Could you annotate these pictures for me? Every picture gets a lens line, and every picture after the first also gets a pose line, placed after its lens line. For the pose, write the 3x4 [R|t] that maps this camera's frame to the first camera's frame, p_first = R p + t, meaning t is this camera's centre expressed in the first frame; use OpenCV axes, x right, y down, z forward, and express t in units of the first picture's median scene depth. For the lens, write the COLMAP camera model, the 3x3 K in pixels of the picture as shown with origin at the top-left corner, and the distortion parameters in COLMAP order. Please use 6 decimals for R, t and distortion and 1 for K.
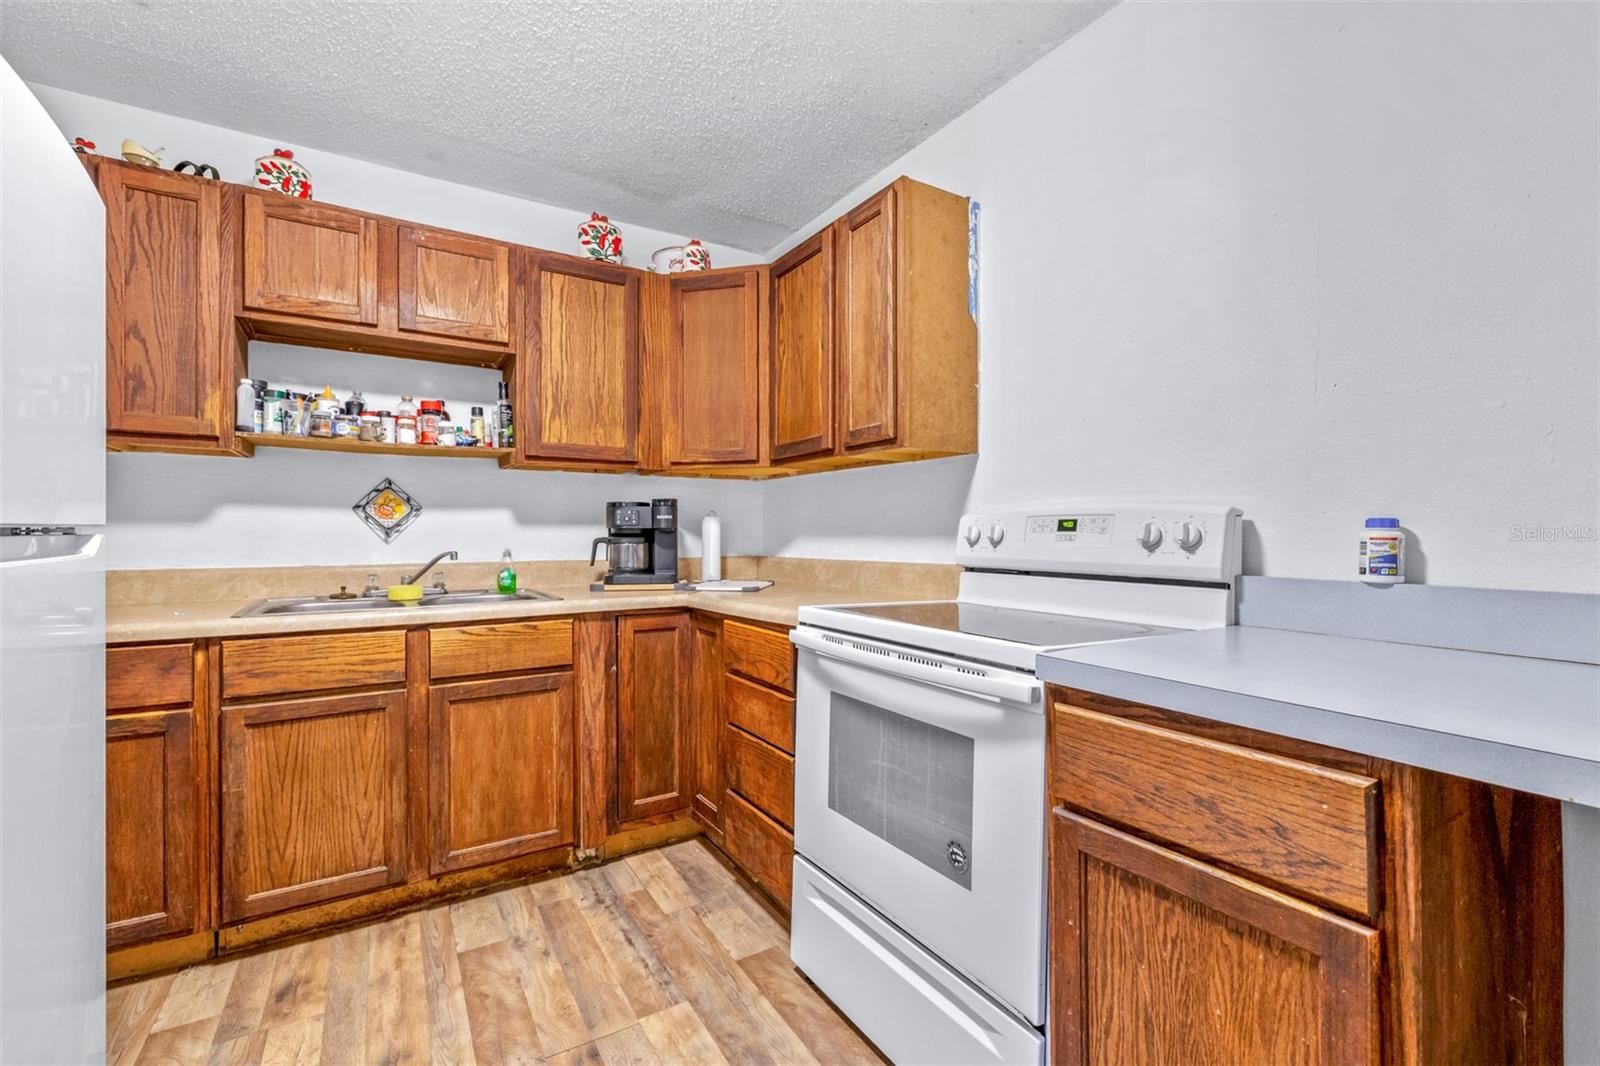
lens RADIAL K [[692.8, 0, 837.6], [0, 692.8, 534.9], [0, 0, 1]] dist [0.000169, -0.000353]
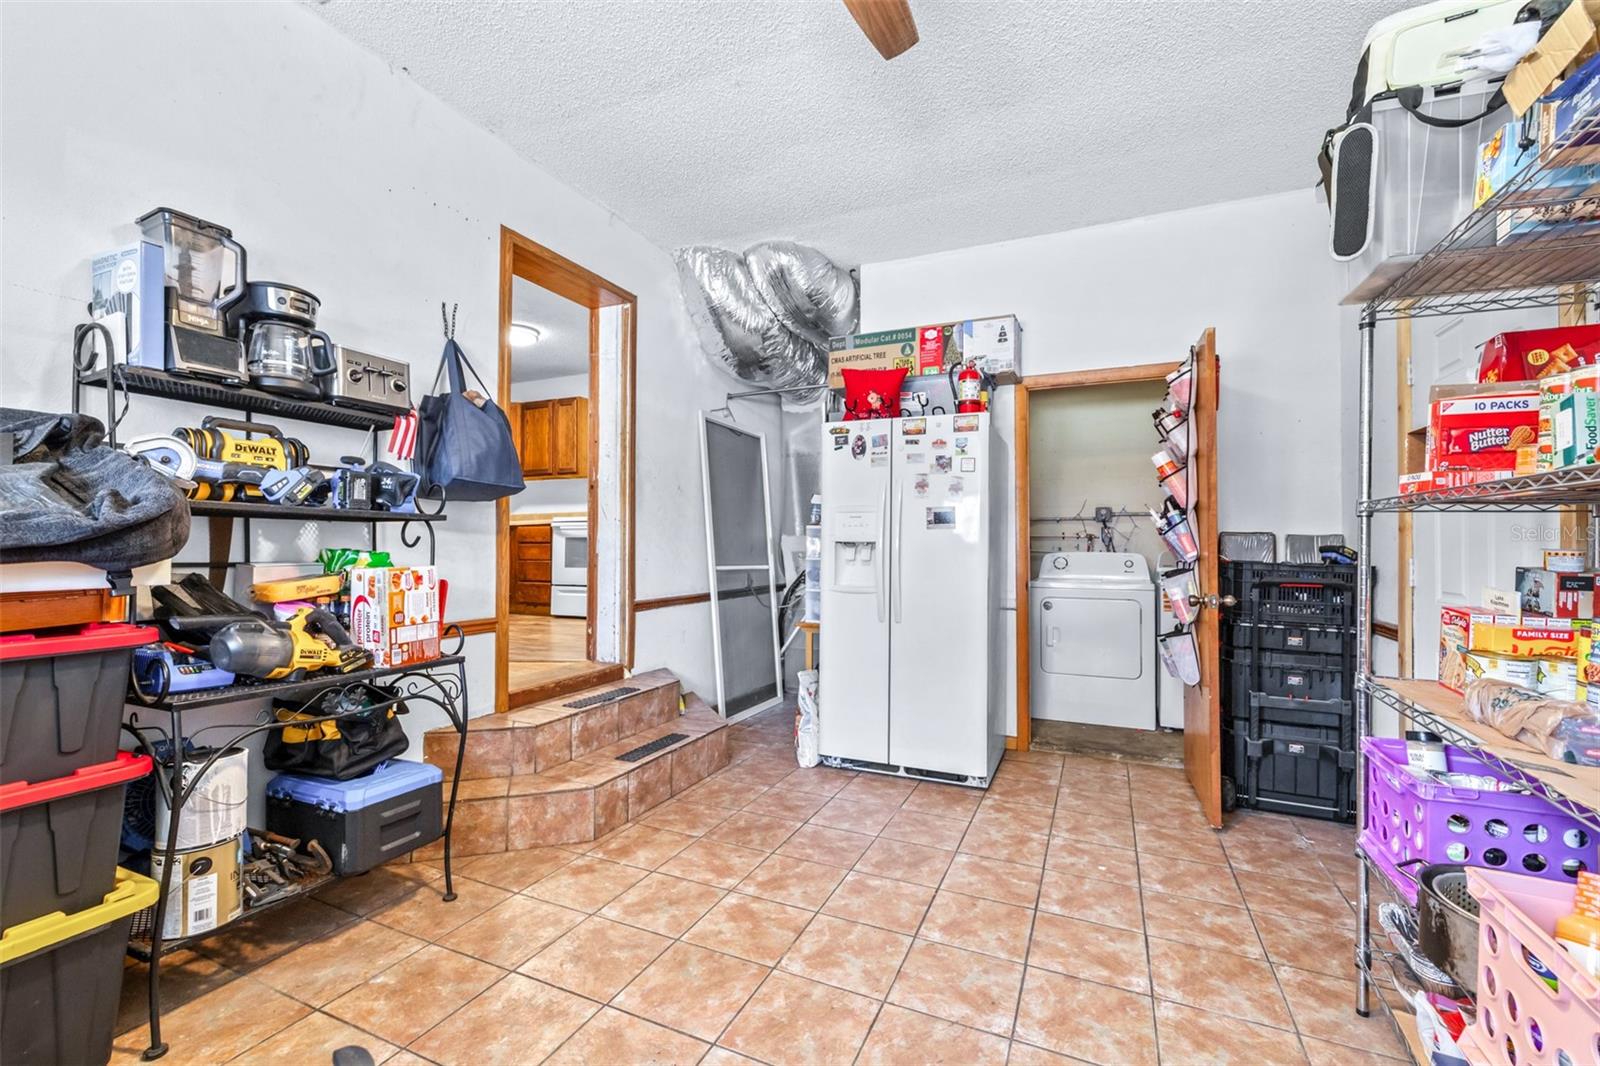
lens RADIAL K [[692.8, 0, 799.8], [0, 692.8, 540.3], [0, 0, 1]] dist [0.000169, -0.000353]
pose [[0.854443, 0.005338, 0.519518, -0.730578], [-0.000611, 0.999957, -0.009269, 0.222821], [-0.519545, 0.007603, 0.854409, -2.420705]]
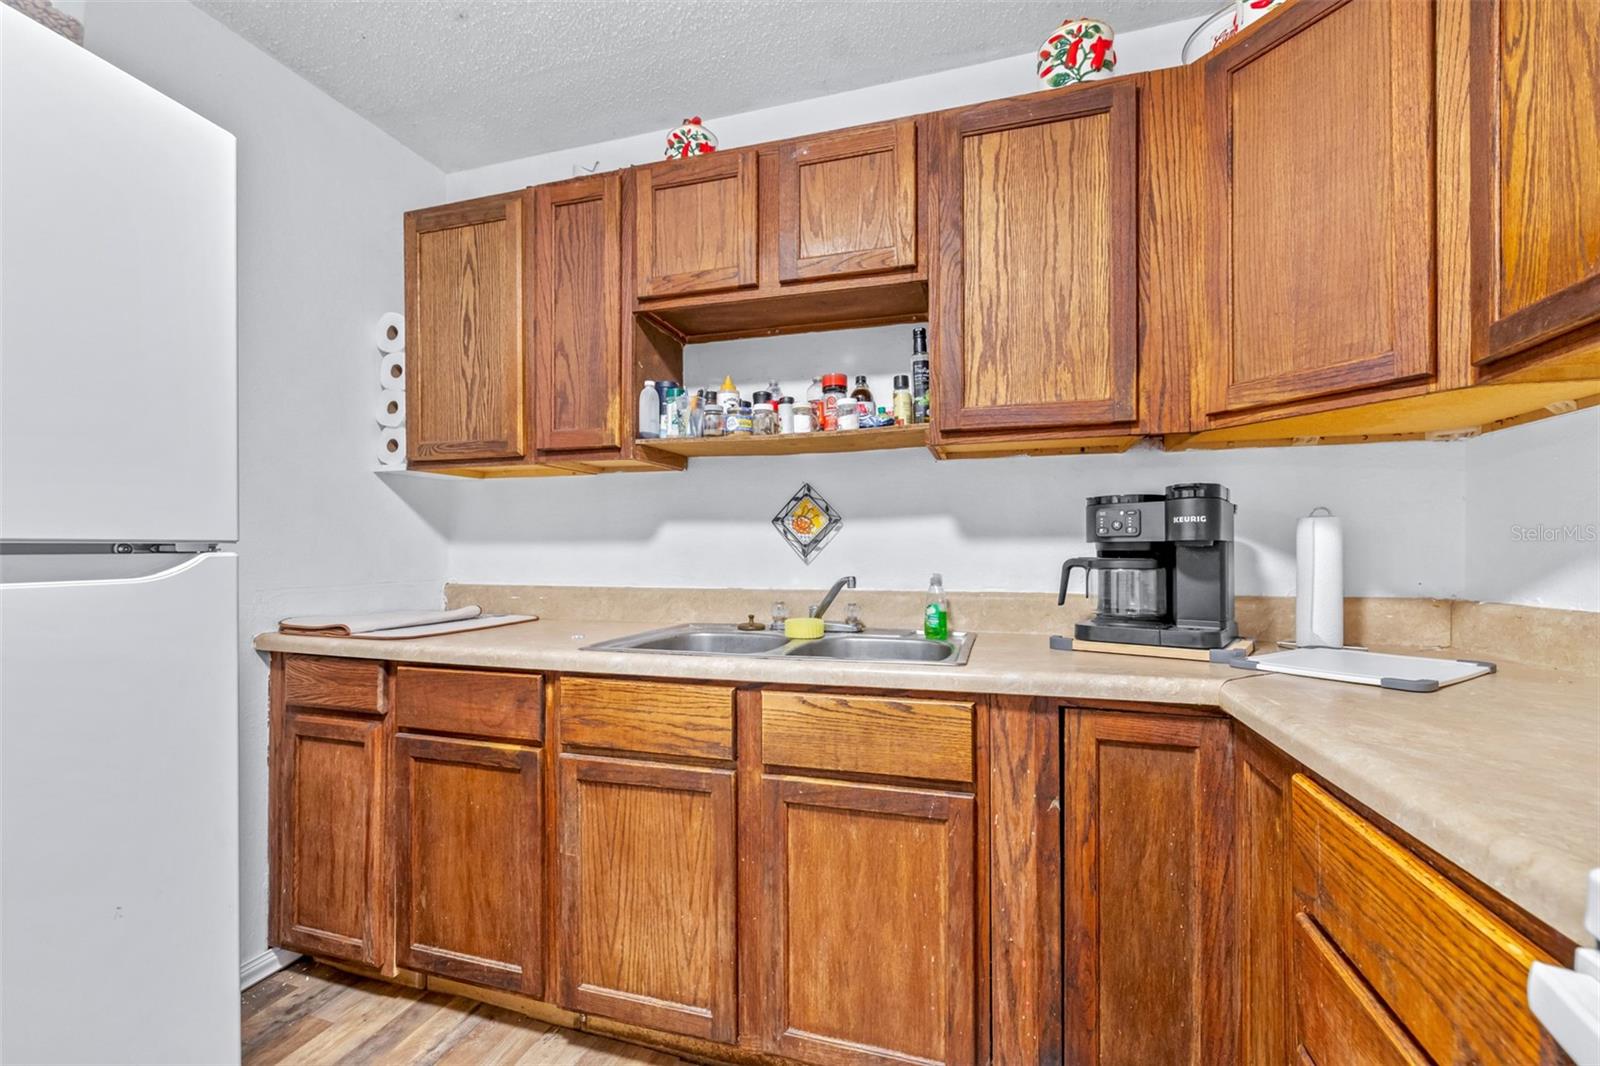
lens RADIAL K [[692.8, 0, 779.8], [0, 692.8, 550.0], [0, 0, 1]] dist [0.000169, -0.000353]
pose [[0.608054, -0.003367, -0.793889, -0.030339], [-0.000804, 0.999988, -0.004857, -0.000235], [0.793896, 0.003592, 0.608044, 0.547741]]
